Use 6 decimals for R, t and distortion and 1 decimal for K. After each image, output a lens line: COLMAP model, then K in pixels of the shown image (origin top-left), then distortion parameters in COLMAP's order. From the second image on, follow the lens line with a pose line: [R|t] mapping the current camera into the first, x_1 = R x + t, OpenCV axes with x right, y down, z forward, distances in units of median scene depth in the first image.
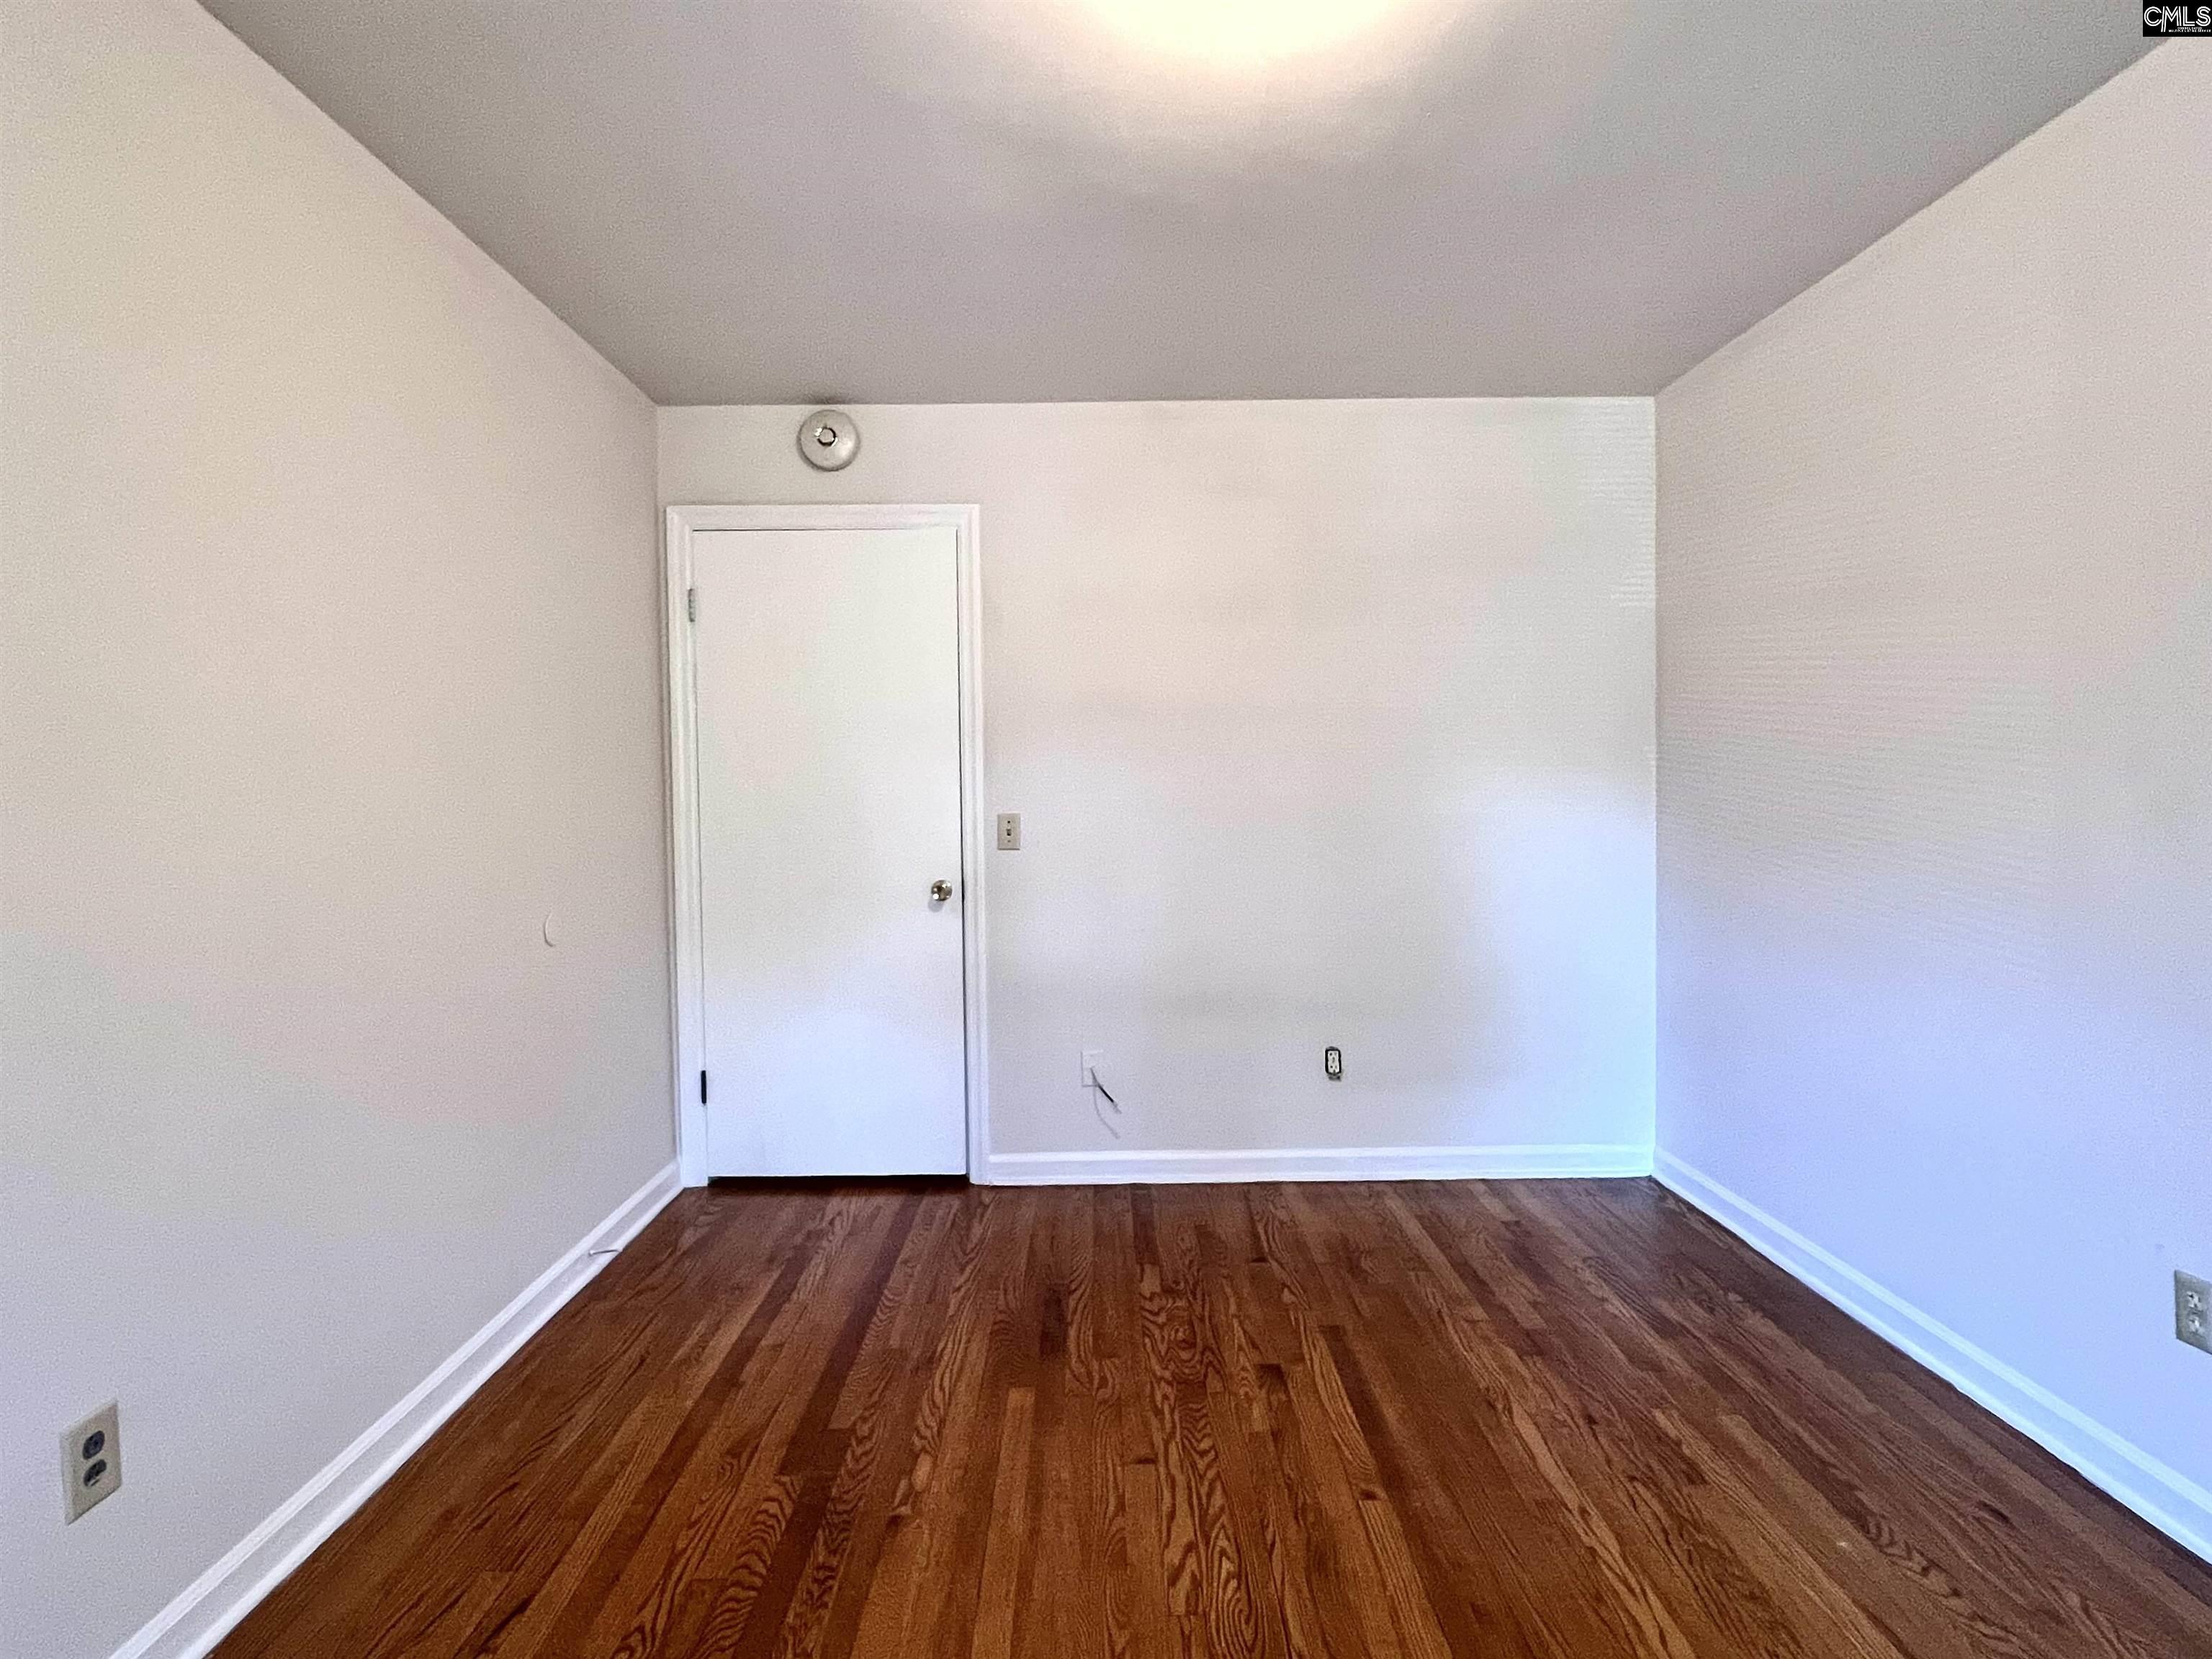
lens RADIAL K [[1147.5, 0, 1106.0], [0, 1147.5, 829.5], [0, 0, 1]] dist [0.005122, -0.000068]
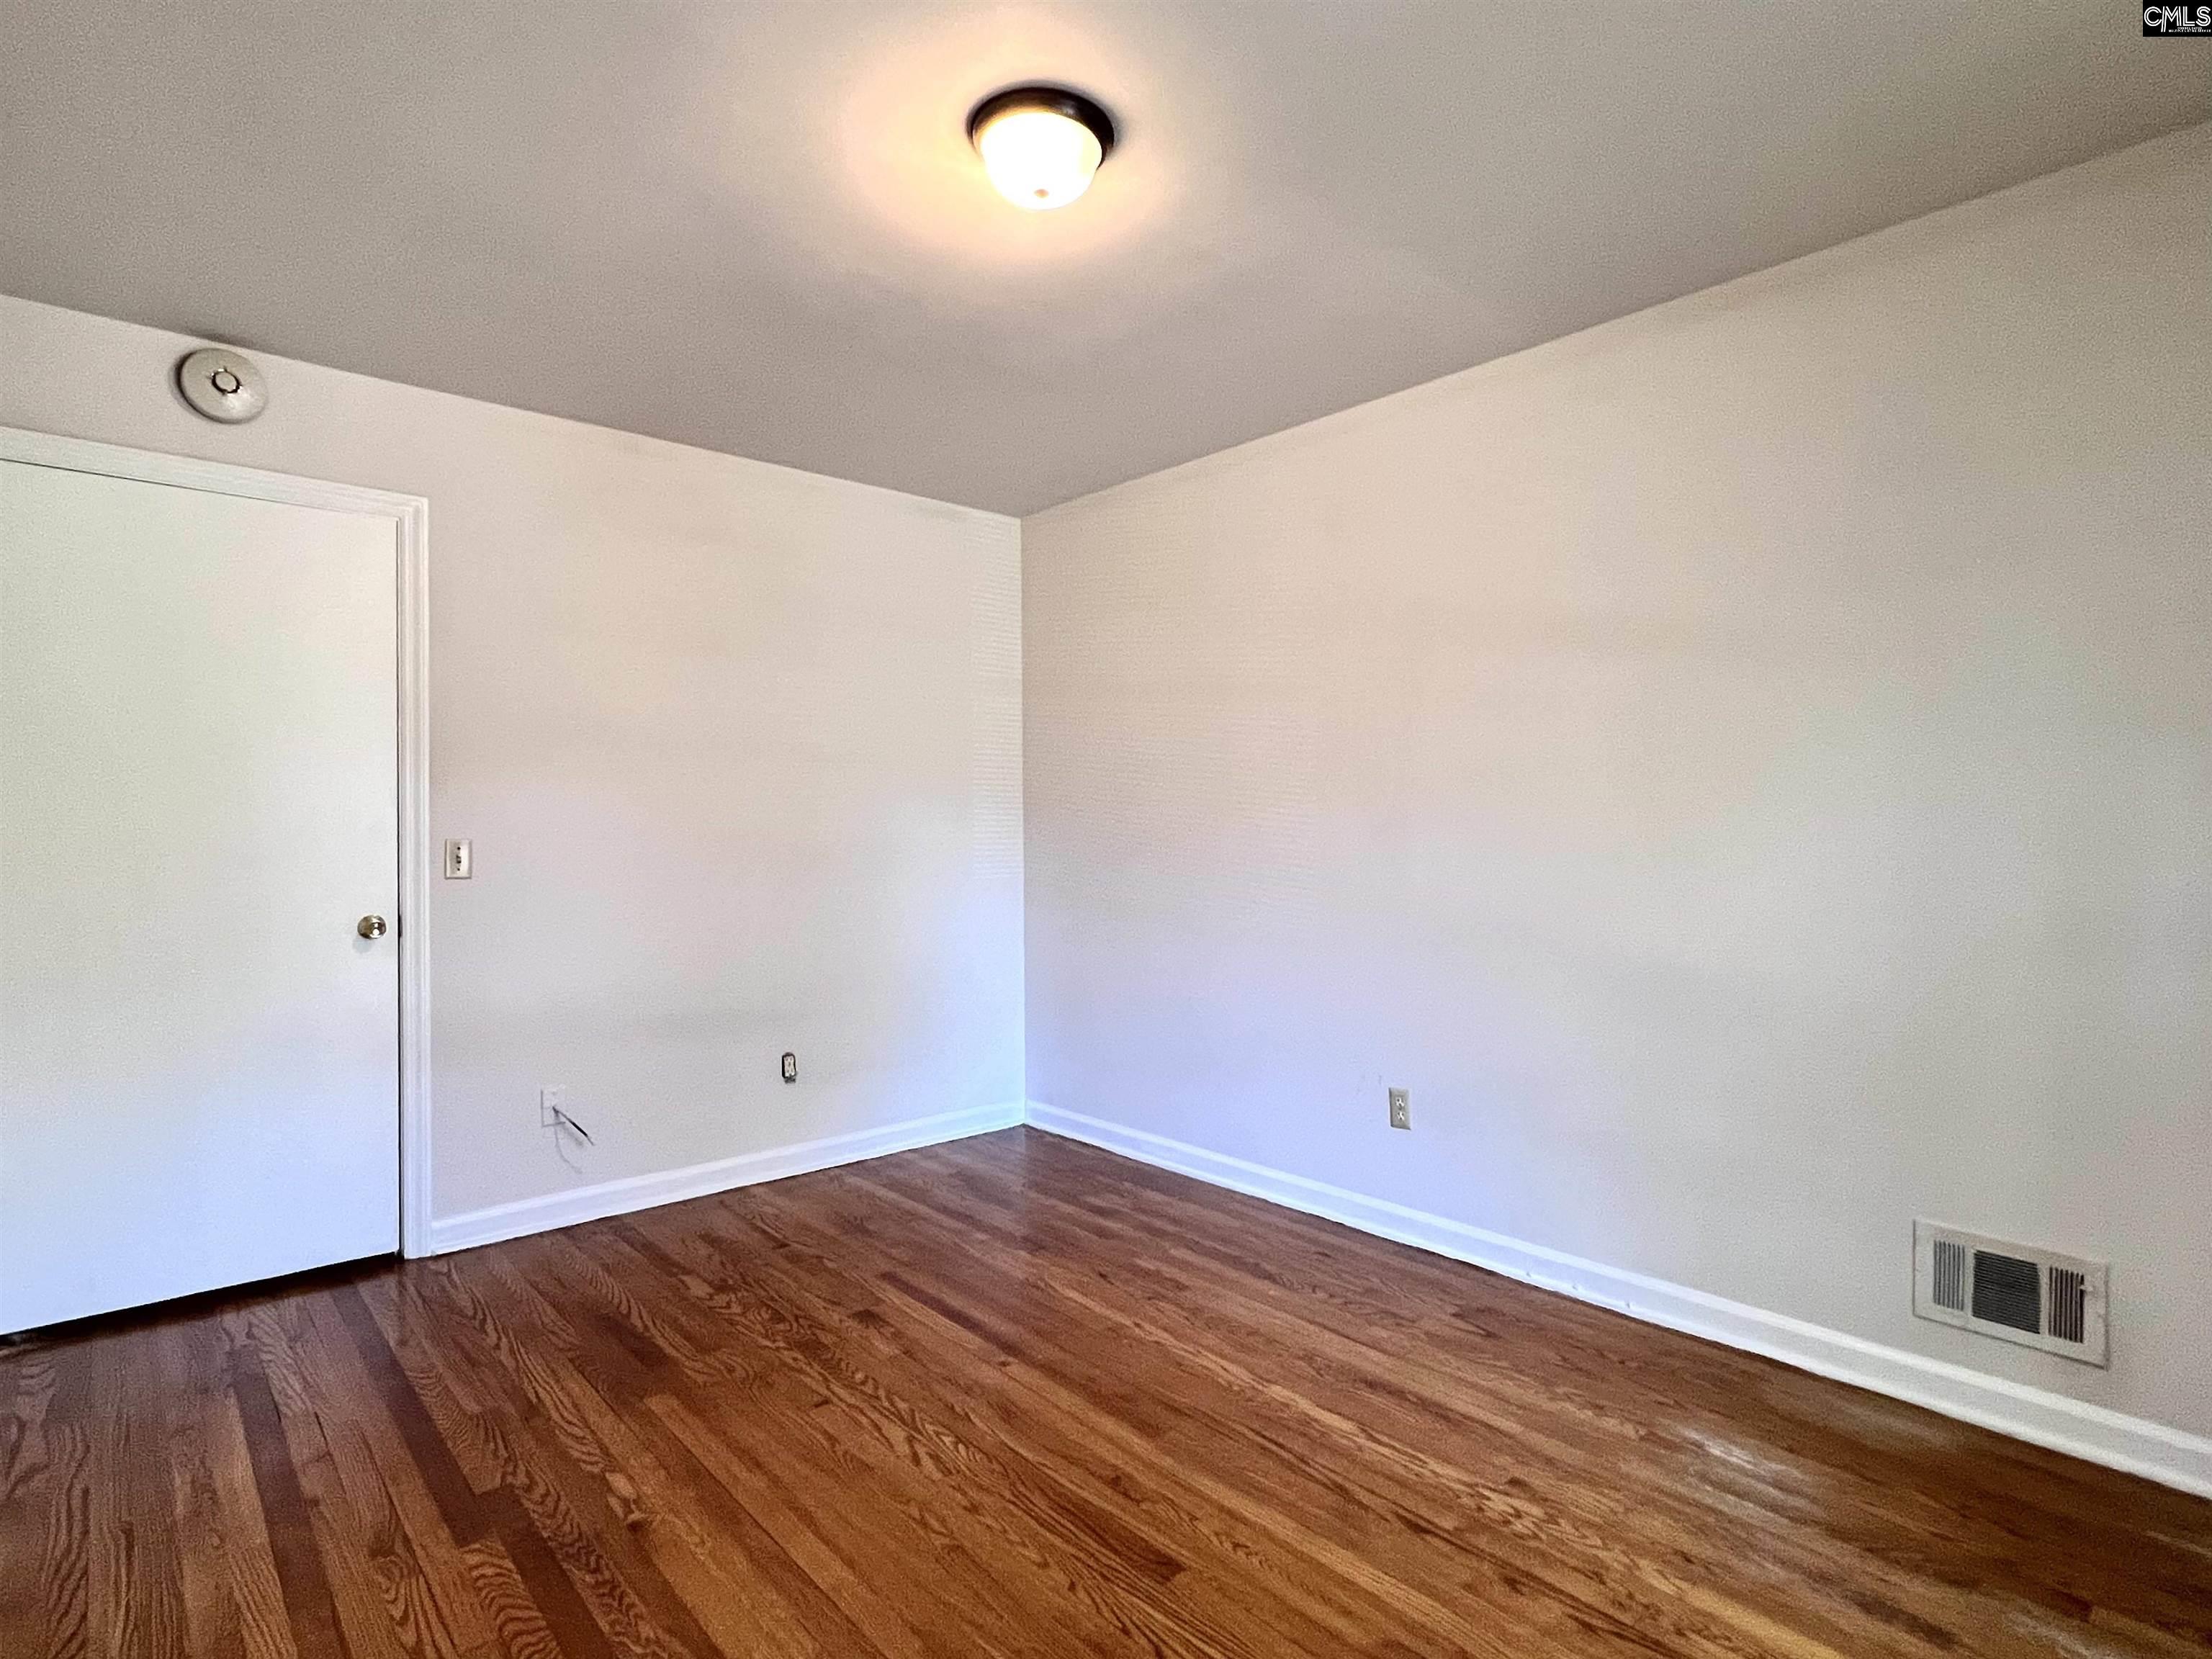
lens RADIAL K [[1133.3, 0, 1106.0], [0, 1133.3, 829.5], [0, 0, 1]] dist [0.014833, -0.000053]
pose [[0.758530, 0.005385, 0.651616, -0.377705], [0.020919, 0.999249, -0.032608, 0.025593], [-0.651302, 0.038365, 0.757848, -0.033005]]
